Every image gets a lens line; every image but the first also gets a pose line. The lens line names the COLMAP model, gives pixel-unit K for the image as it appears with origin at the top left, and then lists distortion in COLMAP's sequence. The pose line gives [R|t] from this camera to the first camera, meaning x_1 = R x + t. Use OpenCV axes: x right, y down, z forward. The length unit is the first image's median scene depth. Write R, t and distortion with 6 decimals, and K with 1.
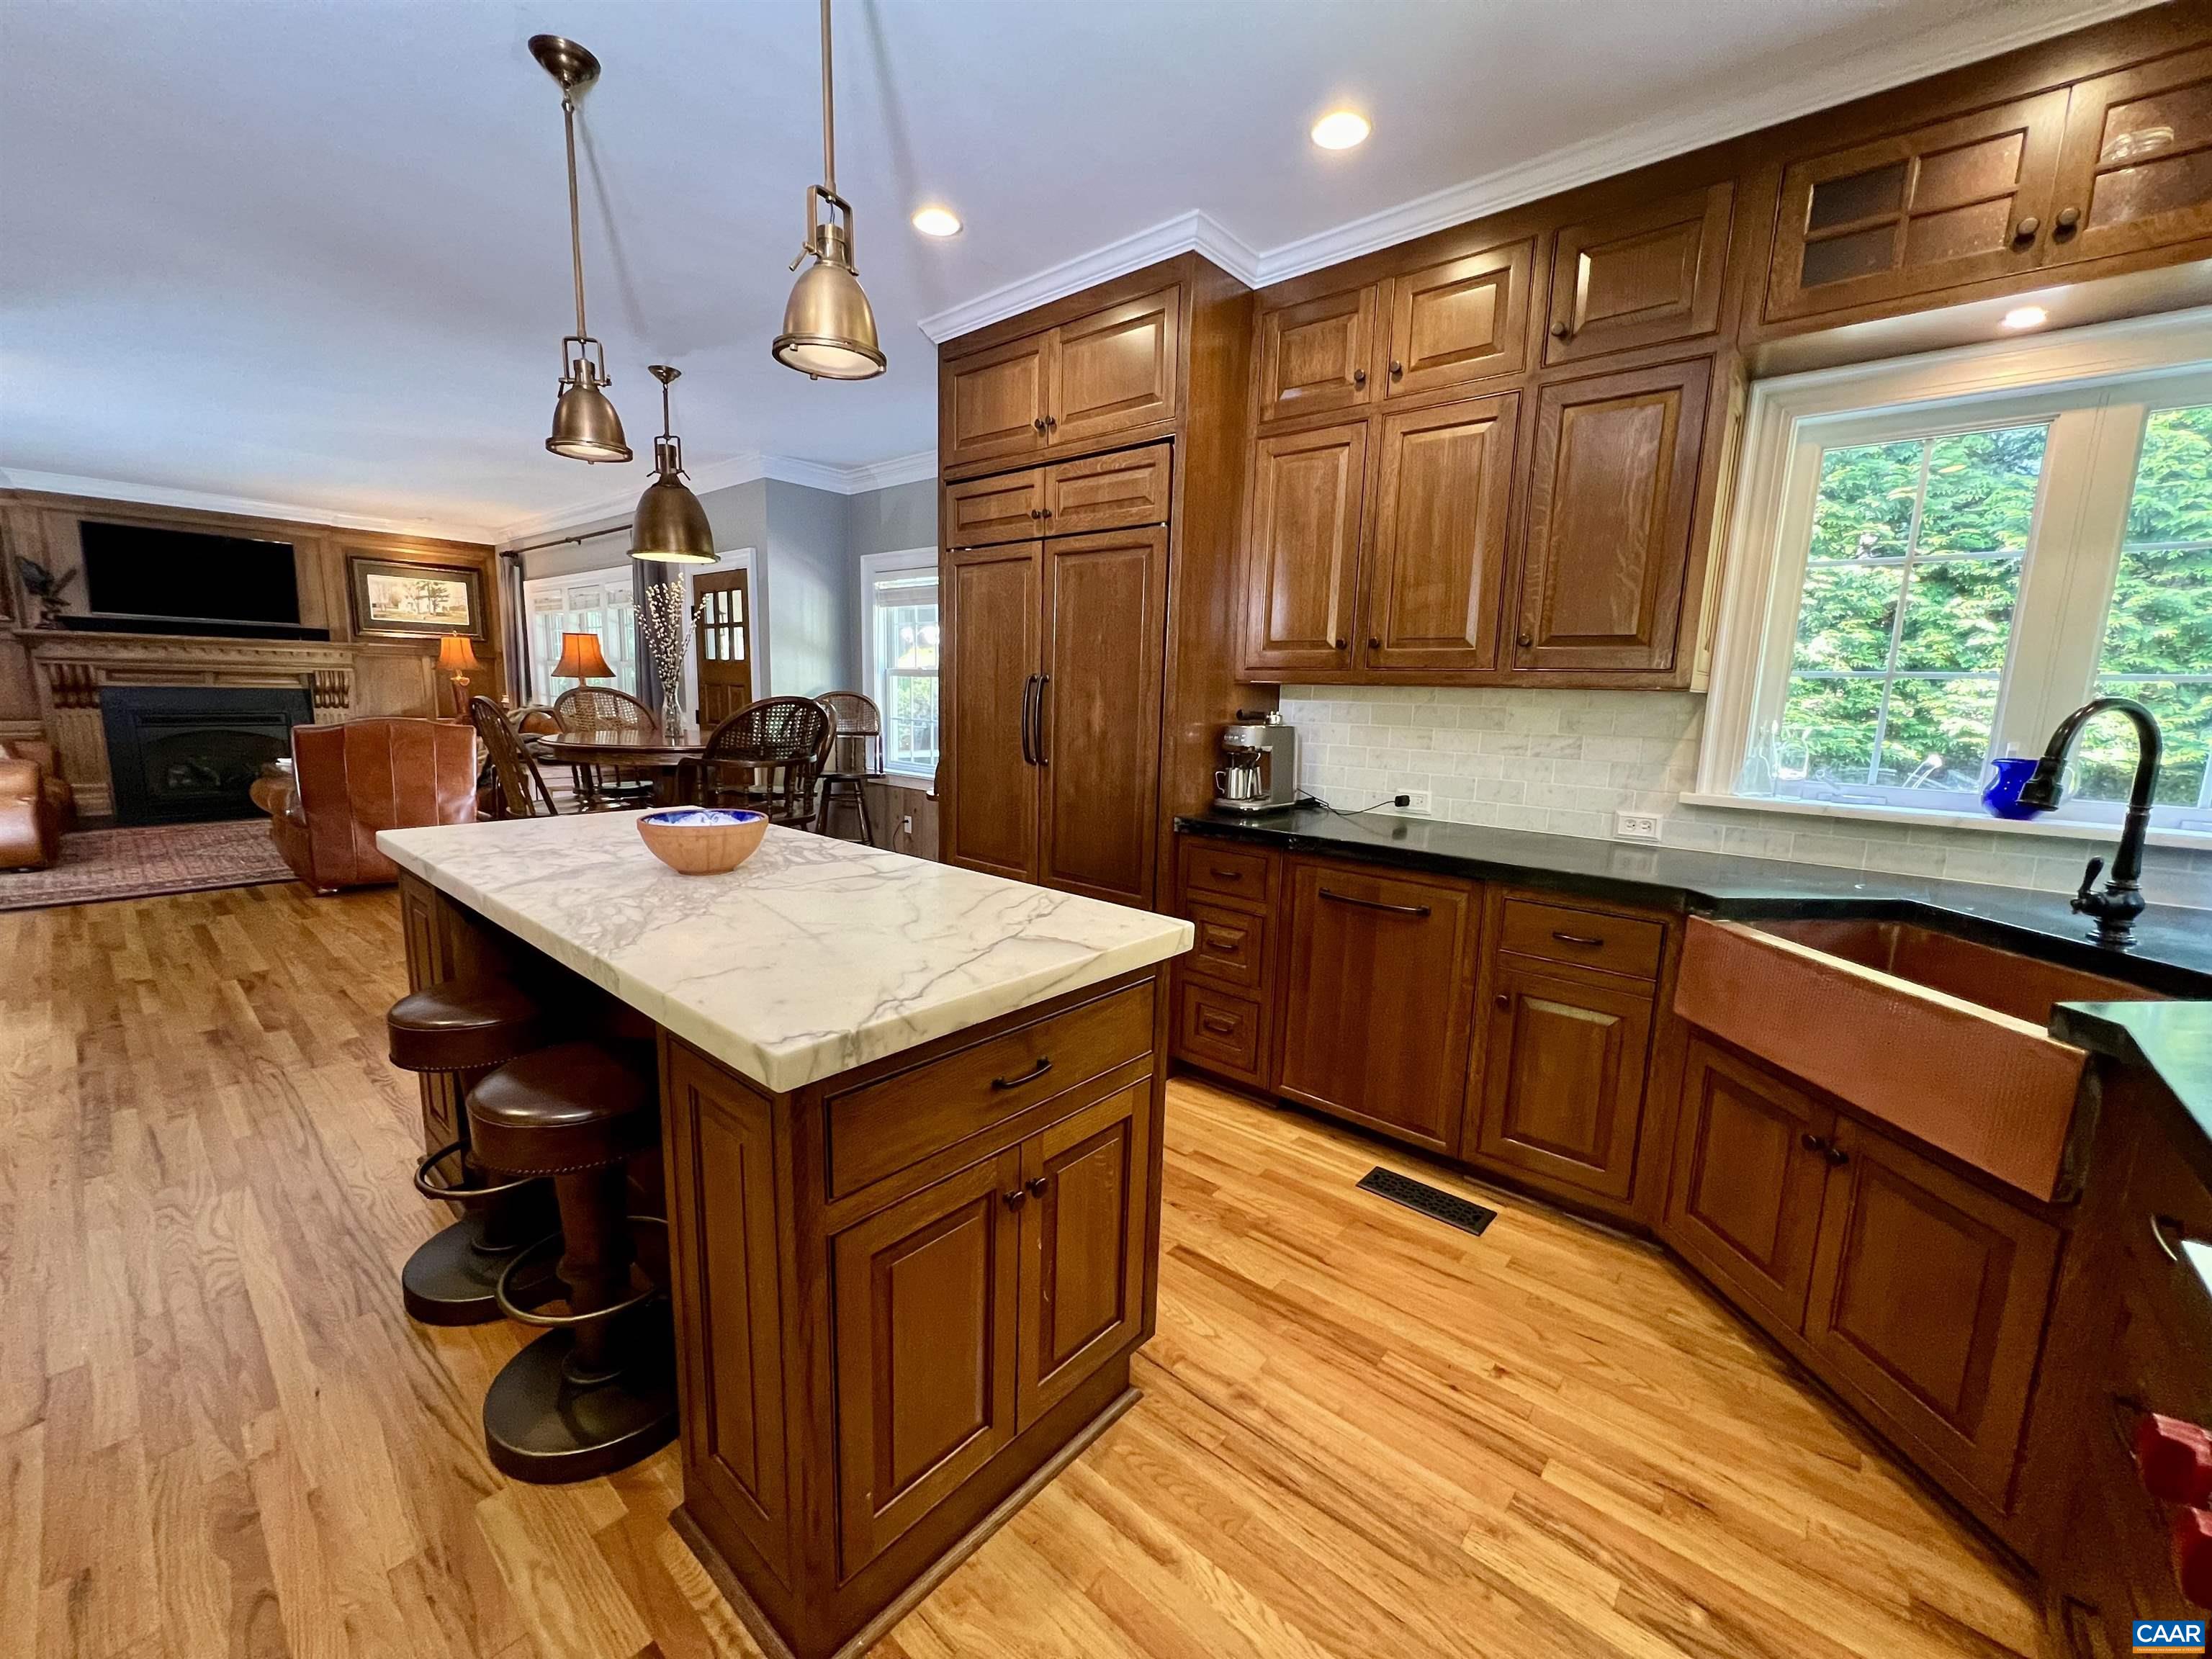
lens RADIAL K [[886.4, 0, 1109.0], [0, 886.4, 831.6], [0, 0, 1]] dist [-0.001907, 0.000375]
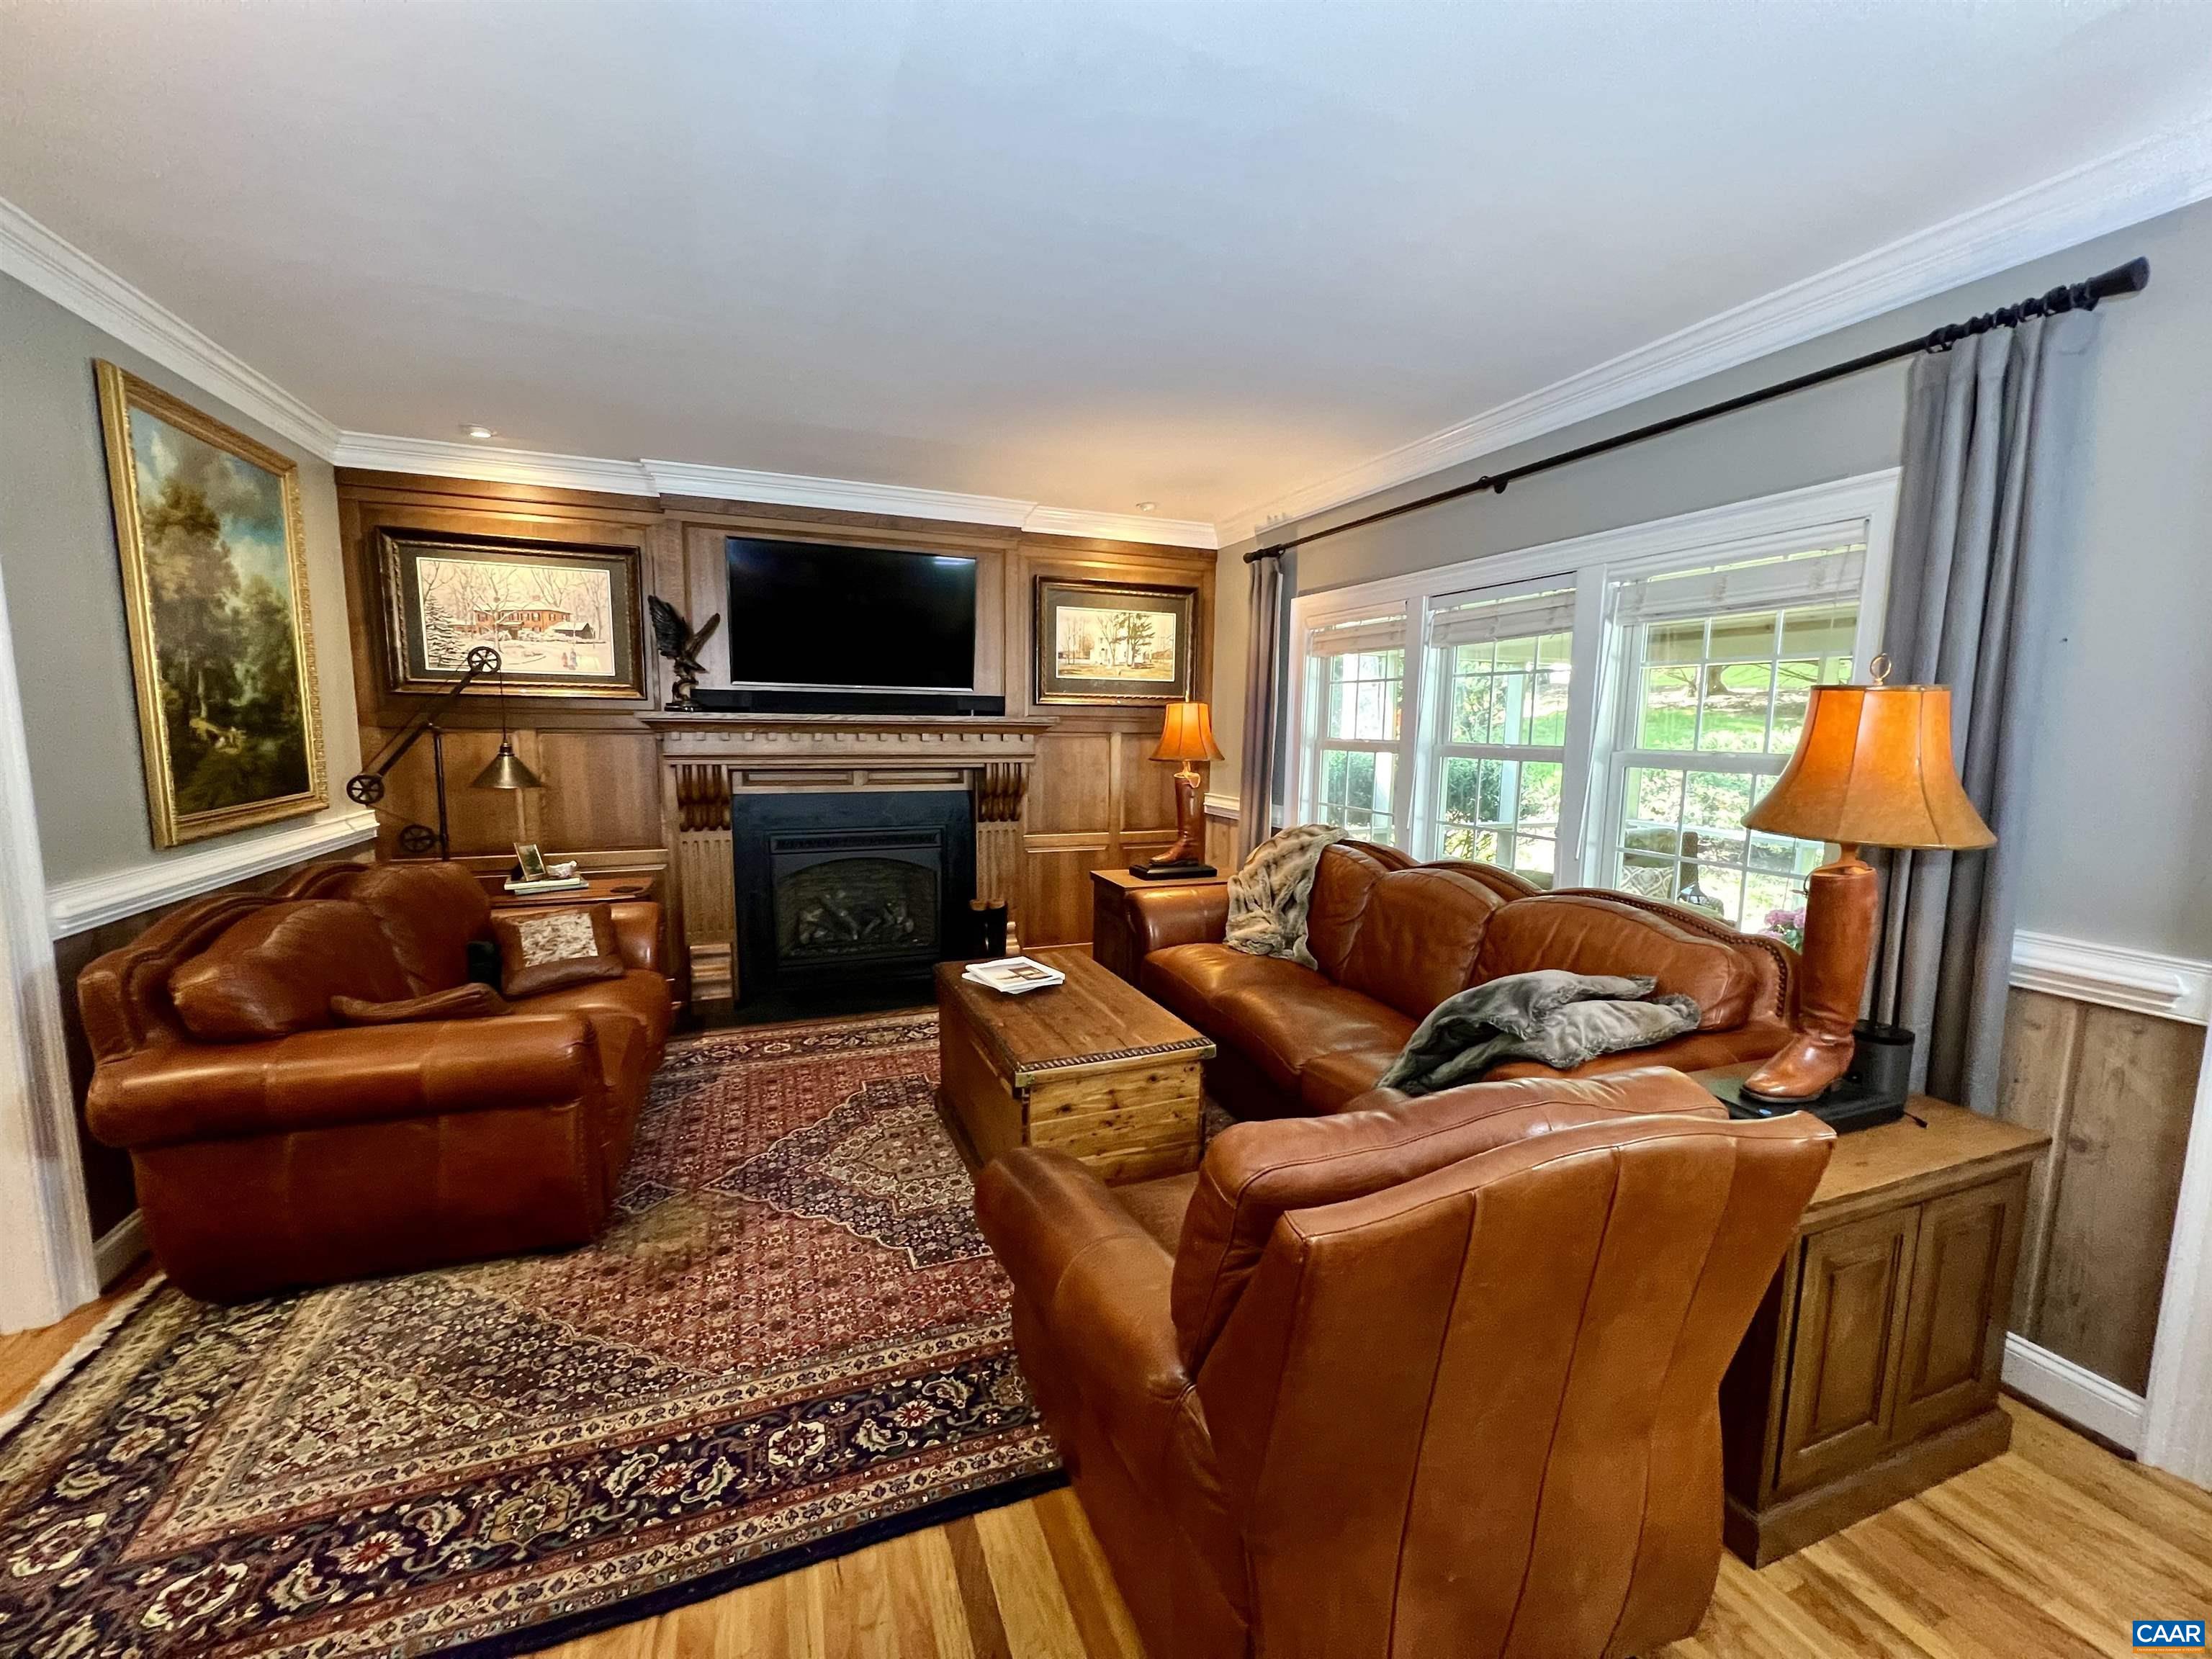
lens RADIAL K [[886.4, 0, 1109.0], [0, 886.4, 831.6], [0, 0, 1]] dist [-0.001907, 0.000375]
pose [[0.885550, 0.039220, -0.462886, -0.558381], [-0.061961, 0.997499, -0.034021, -0.124146], [0.460393, 0.058809, 0.885765, 0.518729]]
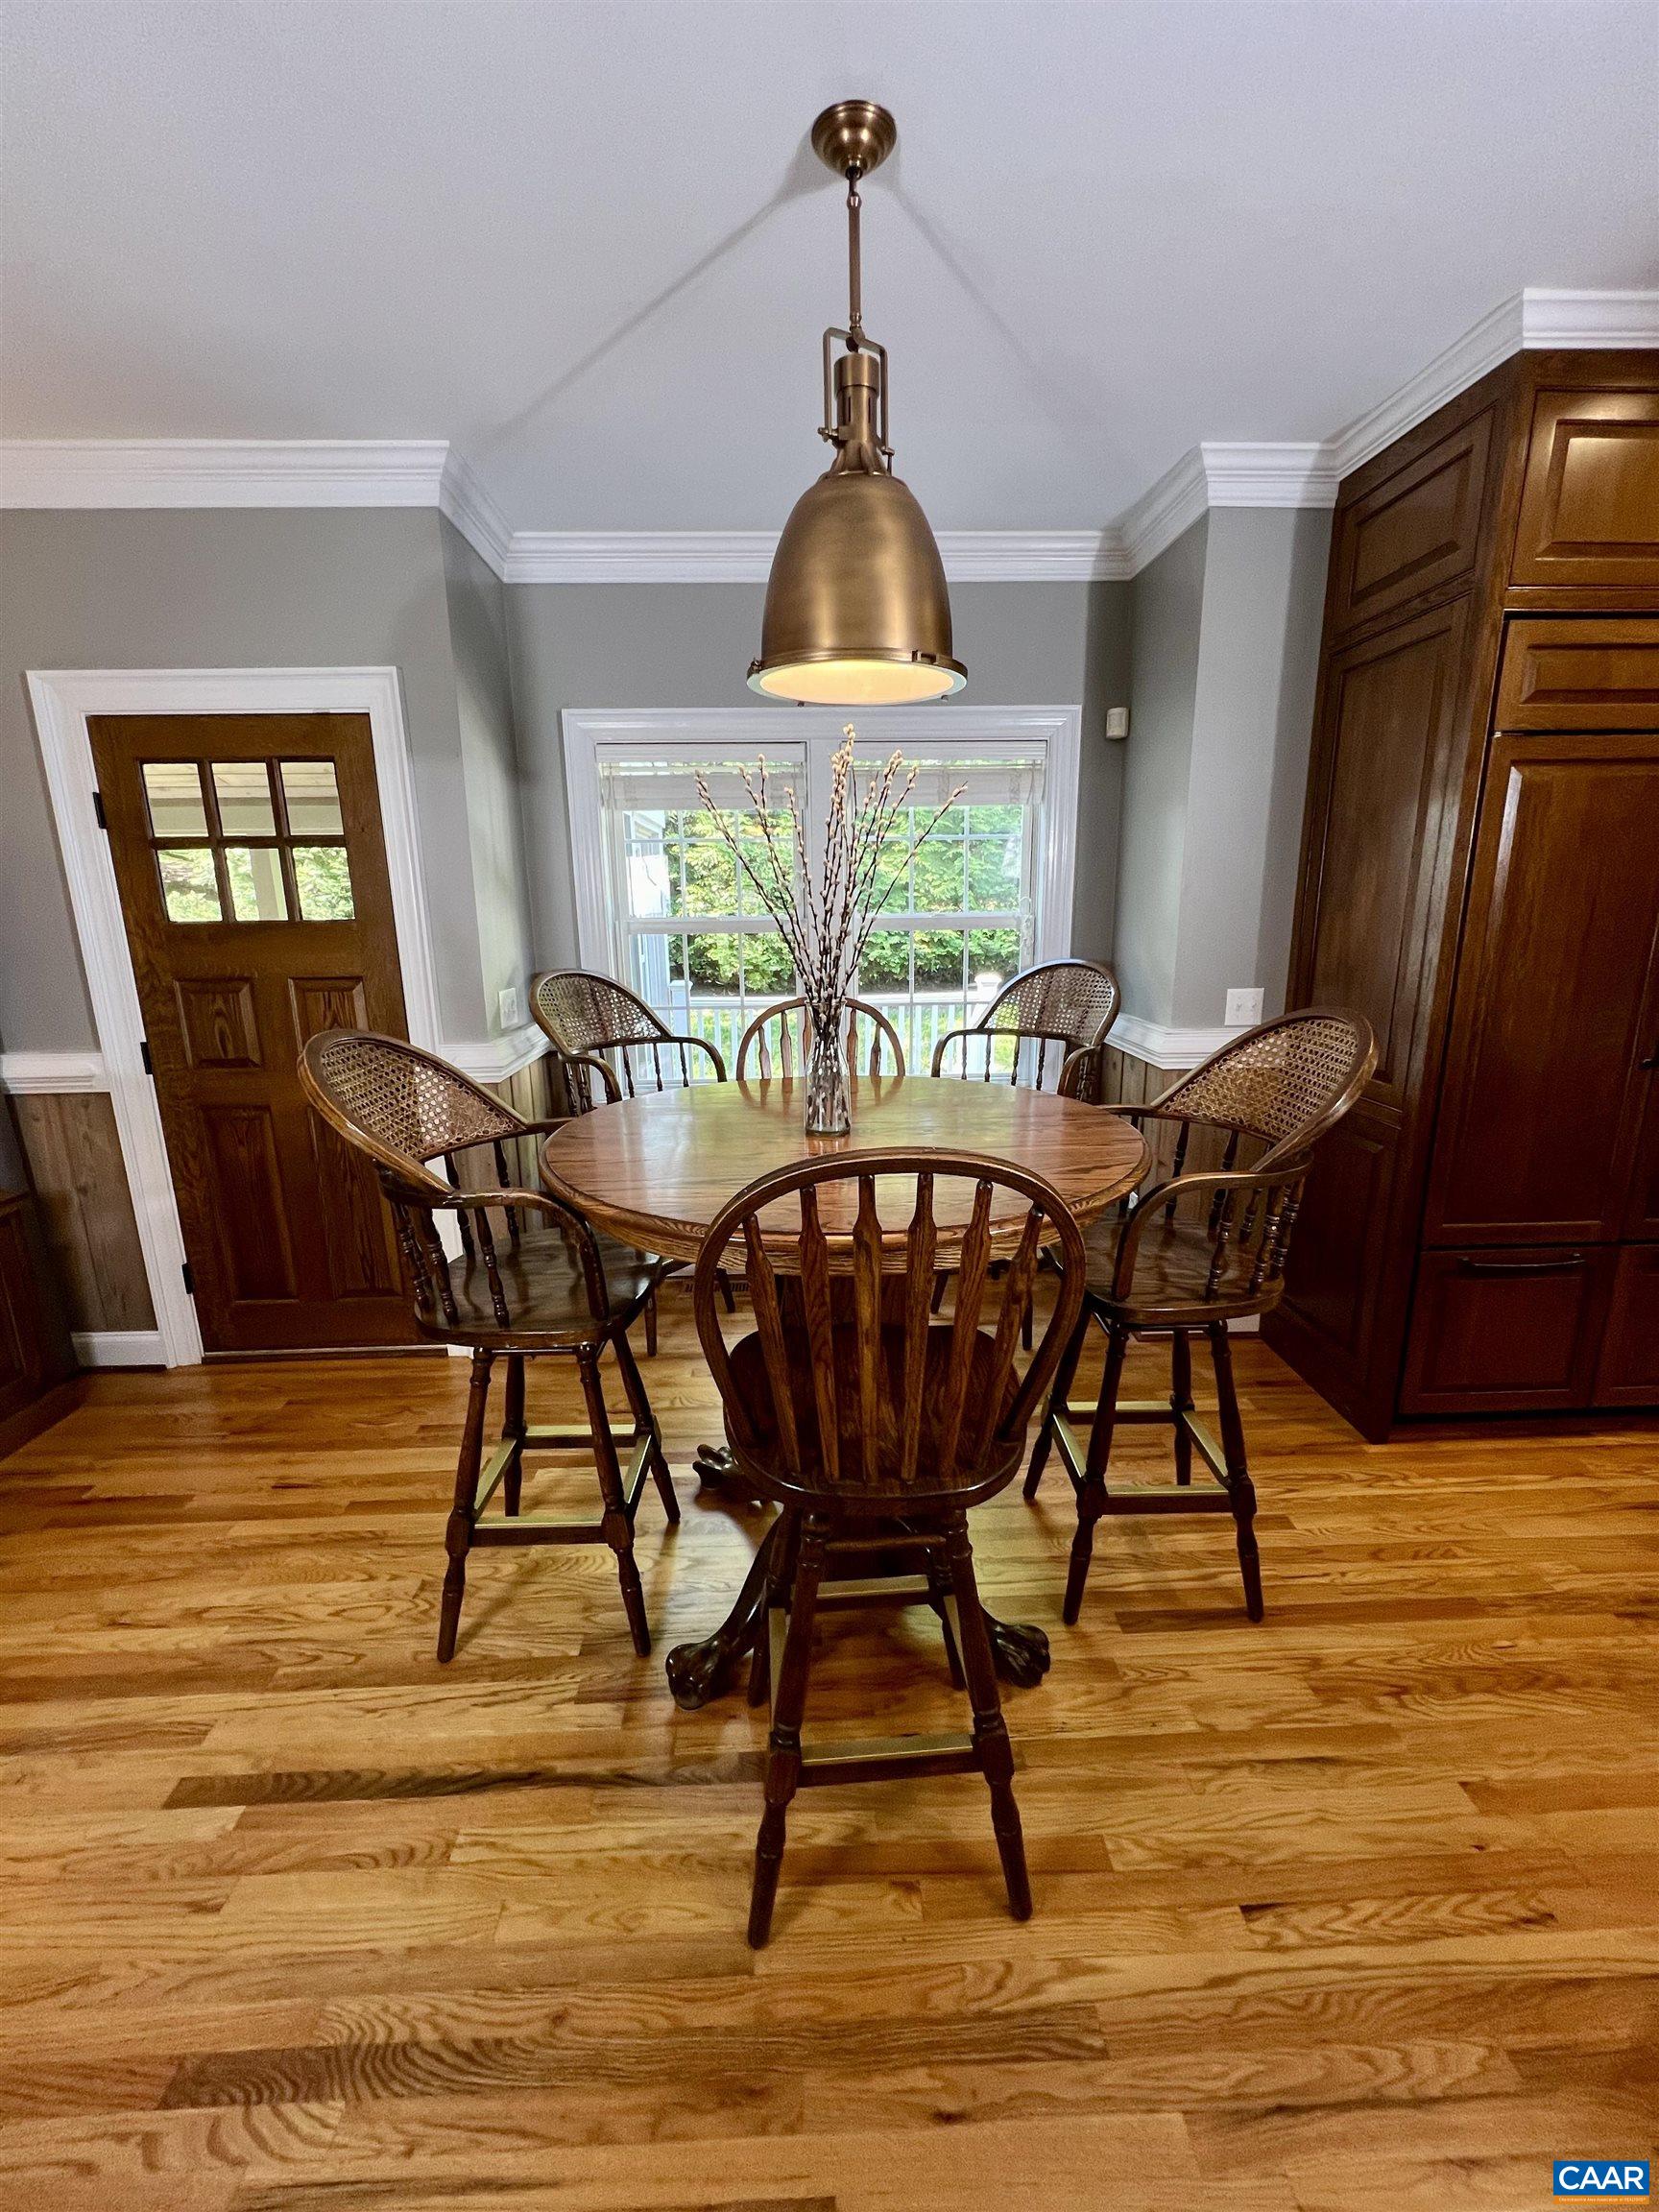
lens RADIAL K [[886.4, 0, 829.5], [0, 886.4, 1106.0], [0, 0, 1]] dist [-0.001907, 0.000375]
pose [[0.726043, -0.190995, 0.660593, -0.436935], [0.141892, 0.981591, 0.127853, -0.098042], [-0.672851, 0.000906, 0.739777, 0.394836]]
